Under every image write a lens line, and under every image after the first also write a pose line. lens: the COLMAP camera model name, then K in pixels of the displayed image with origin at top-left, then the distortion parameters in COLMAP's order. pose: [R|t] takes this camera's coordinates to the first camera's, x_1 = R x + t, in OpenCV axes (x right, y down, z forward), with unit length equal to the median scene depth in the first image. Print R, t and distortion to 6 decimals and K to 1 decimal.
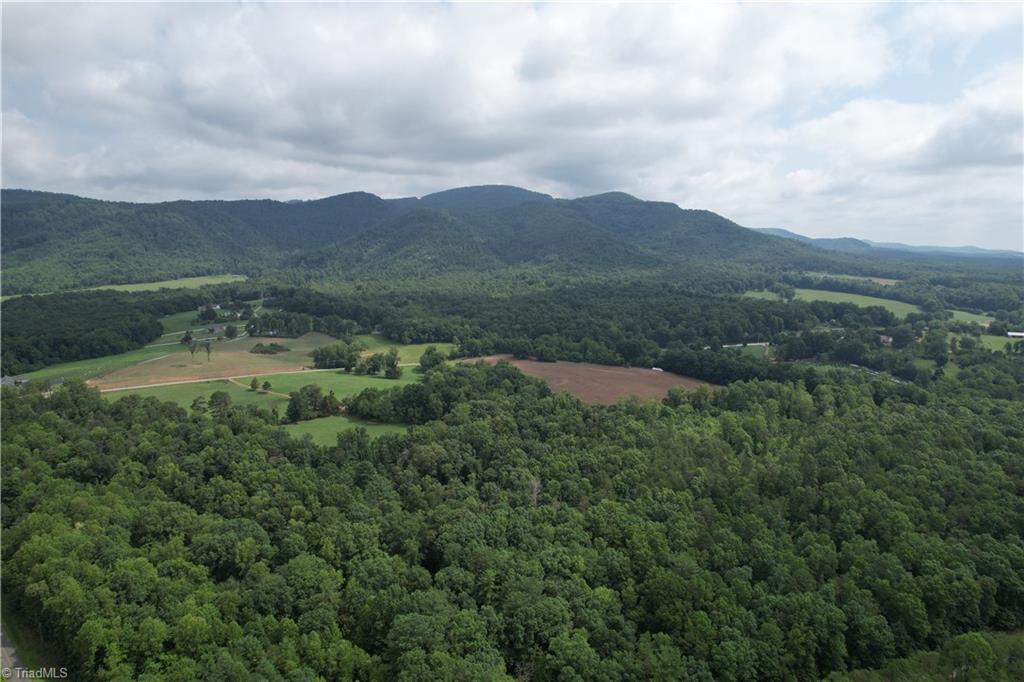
lens RADIAL K [[651.1, 0, 518.1], [0, 651.1, 343.9], [0, 0, 1]] dist [-0.077671, 0.066543]
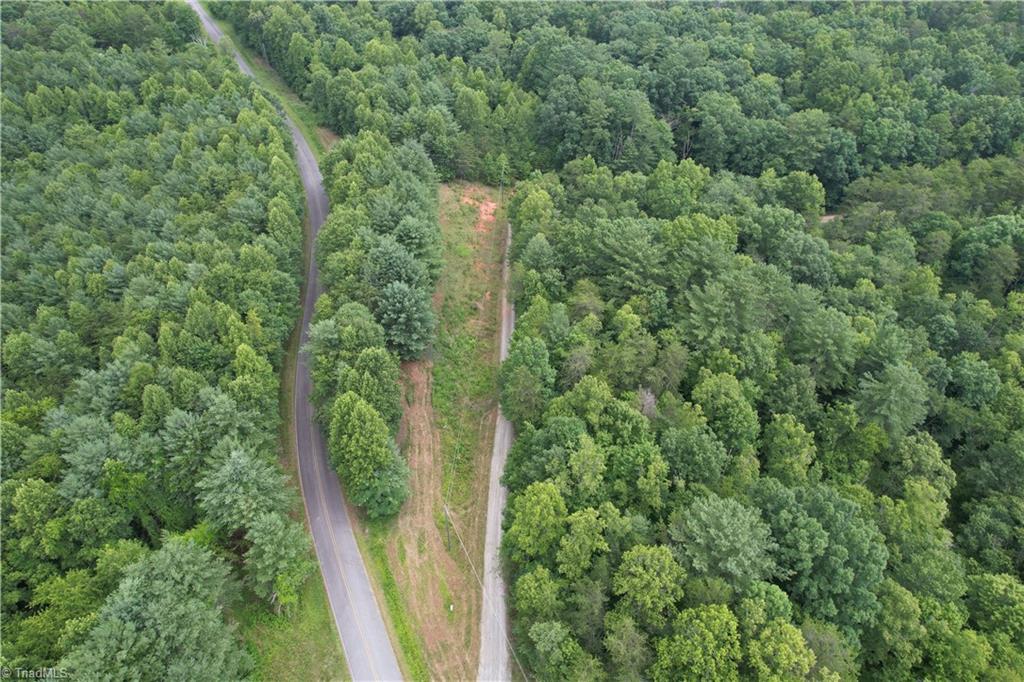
lens RADIAL K [[651.1, 0, 518.4], [0, 651.1, 339.6], [0, 0, 1]] dist [-0.077671, 0.066543]
pose [[0.953804, 0.197365, -0.226506, 0.050275], [-0.047186, 0.842996, 0.535846, 0.153752], [0.296701, -0.500404, 0.813366, -0.061139]]
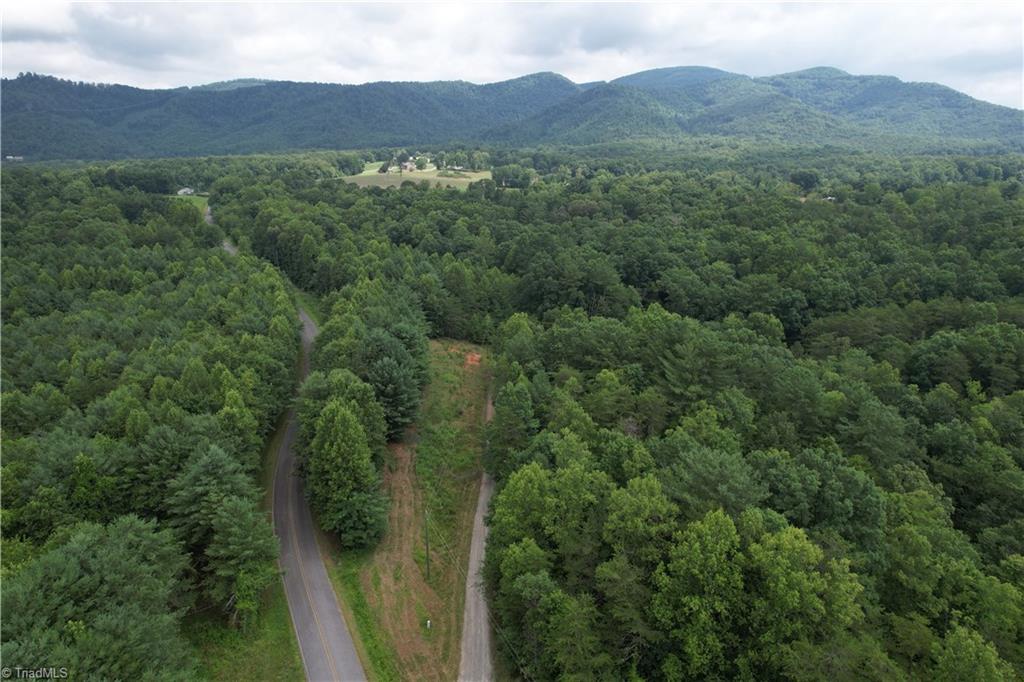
lens RADIAL K [[651.1, 0, 518.4], [0, 651.1, 341.4], [0, 0, 1]] dist [-0.077671, 0.066543]
pose [[0.960938, 0.079490, -0.265104, 0.072581], [-0.039942, 0.987670, 0.151368, 0.253079], [0.273867, -0.134867, 0.952264, -0.112490]]
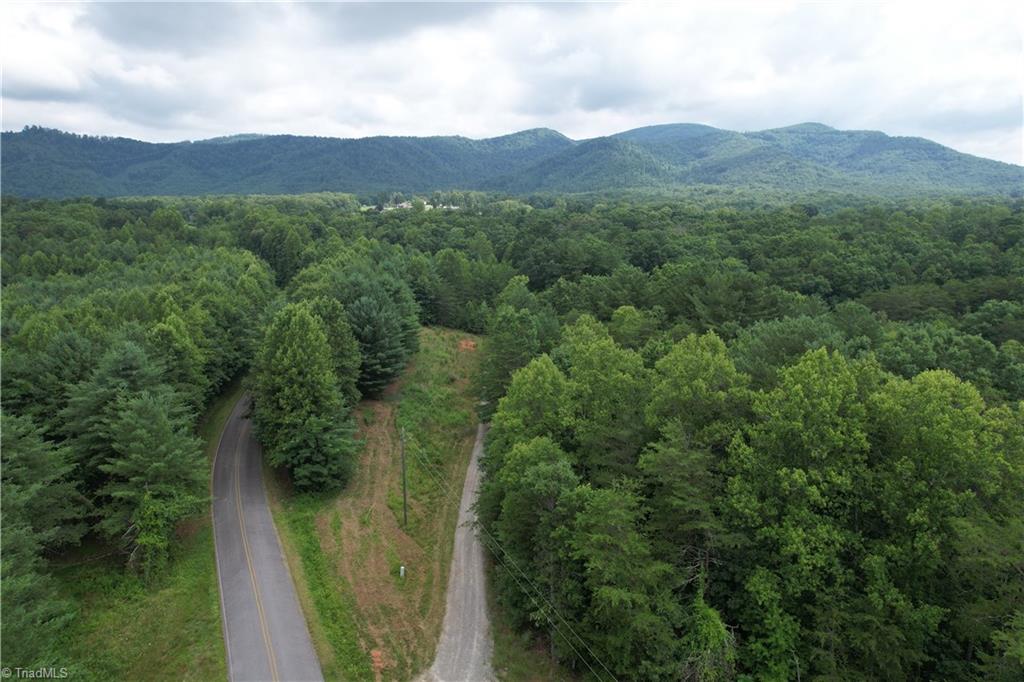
lens RADIAL K [[651.1, 0, 518.4], [0, 651.1, 342.4], [0, 0, 1]] dist [-0.077671, 0.066543]
pose [[0.962664, 0.056442, -0.264750, 0.058587], [-0.039582, 0.996859, 0.068596, 0.320277], [0.267790, -0.055556, 0.961874, -0.064122]]
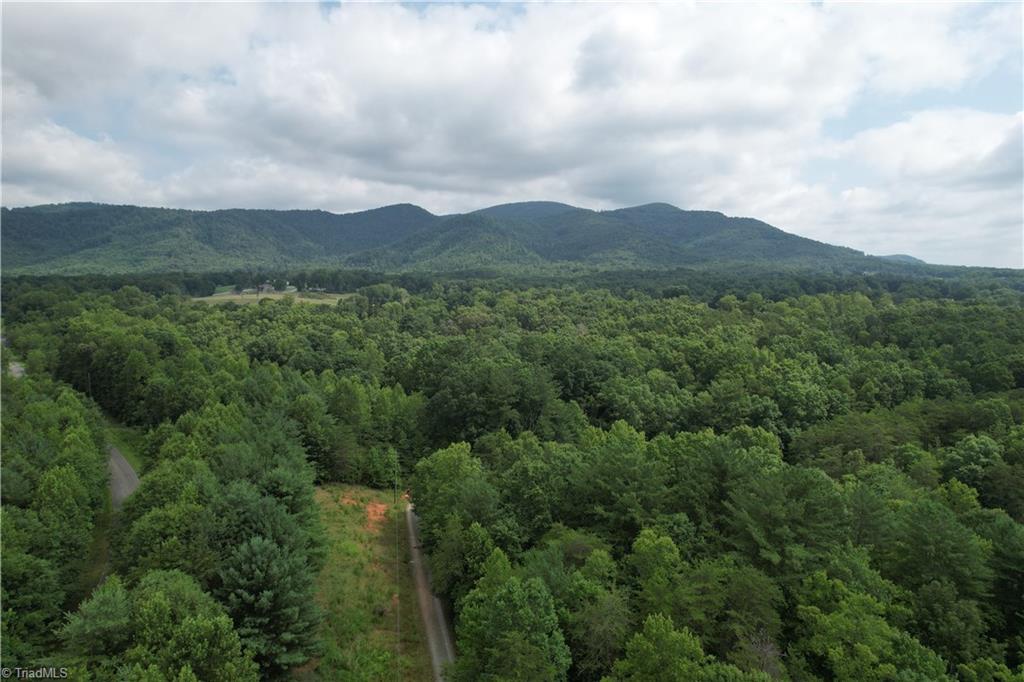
lens RADIAL K [[651.1, 0, 517.9], [0, 651.1, 341.3], [0, 0, 1]] dist [-0.077671, 0.066543]
pose [[0.997796, 0.007287, -0.065958, -0.006150], [-0.010371, 0.998862, -0.046550, 0.269387], [0.065543, 0.047132, 0.996736, 0.026556]]
